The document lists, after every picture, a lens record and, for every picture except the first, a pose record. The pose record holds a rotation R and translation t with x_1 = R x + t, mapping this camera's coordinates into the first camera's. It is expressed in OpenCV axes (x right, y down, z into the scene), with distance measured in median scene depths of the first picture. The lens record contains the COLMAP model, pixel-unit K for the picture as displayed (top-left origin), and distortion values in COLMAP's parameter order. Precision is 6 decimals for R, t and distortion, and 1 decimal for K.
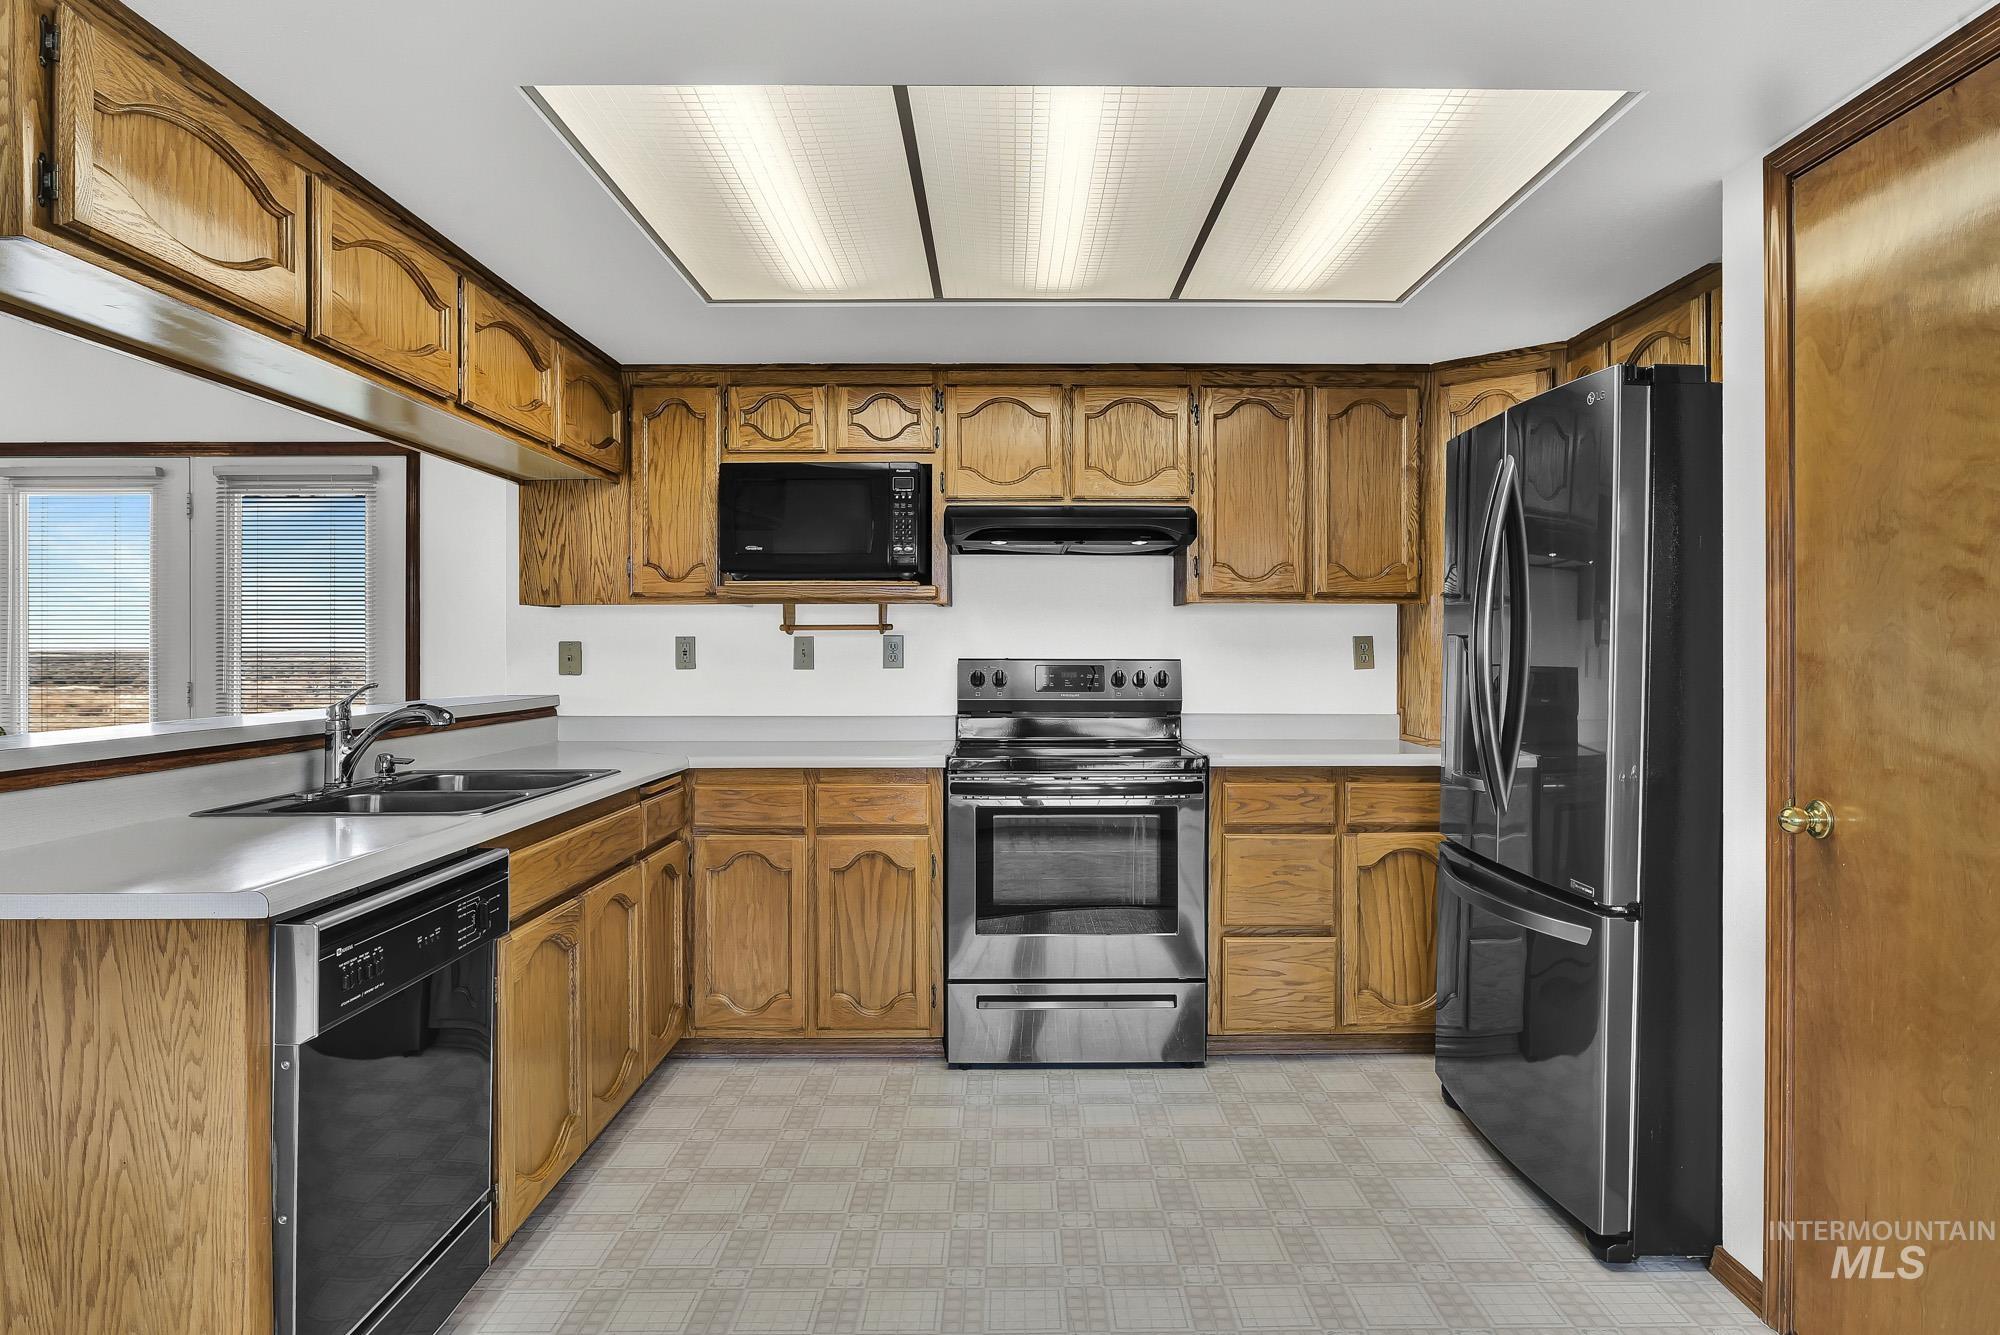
lens RADIAL K [[1220.5, 0, 1010.2], [0, 1220.5, 662.2], [0, 0, 1]] dist [-0.018784, 0.004338]
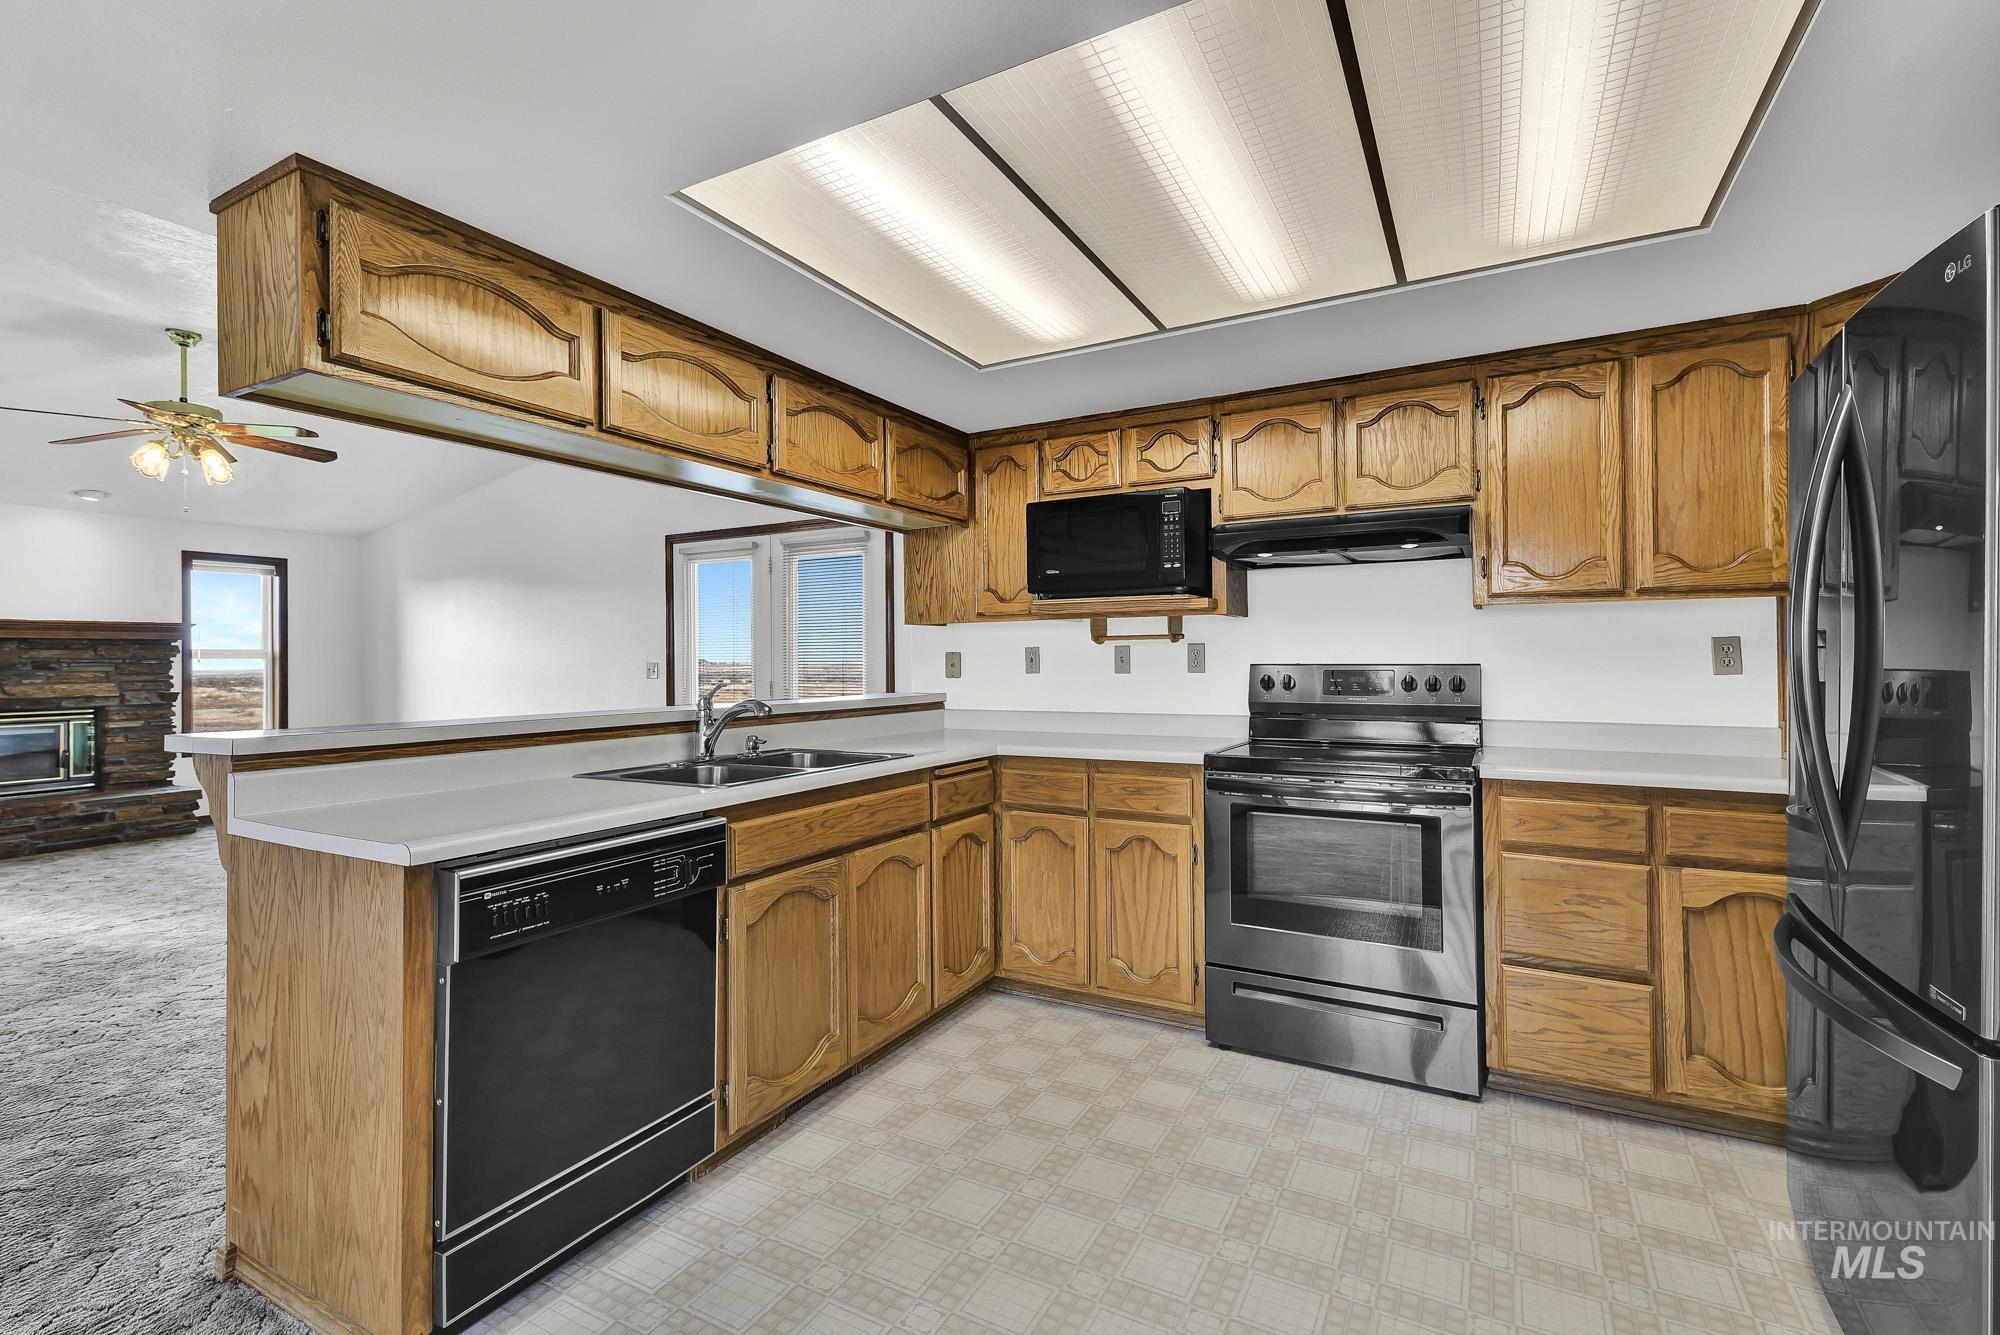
lens RADIAL K [[911.6, 0, 985.2], [0, 911.6, 655.4], [0, 0, 1]] dist [0.017605, -0.000395]
pose [[0.870313, -0.008339, -0.492428, 0.179695], [0.001564, 0.999898, -0.014168, 0.000608], [0.492496, 0.011561, 0.870238, 0.198274]]
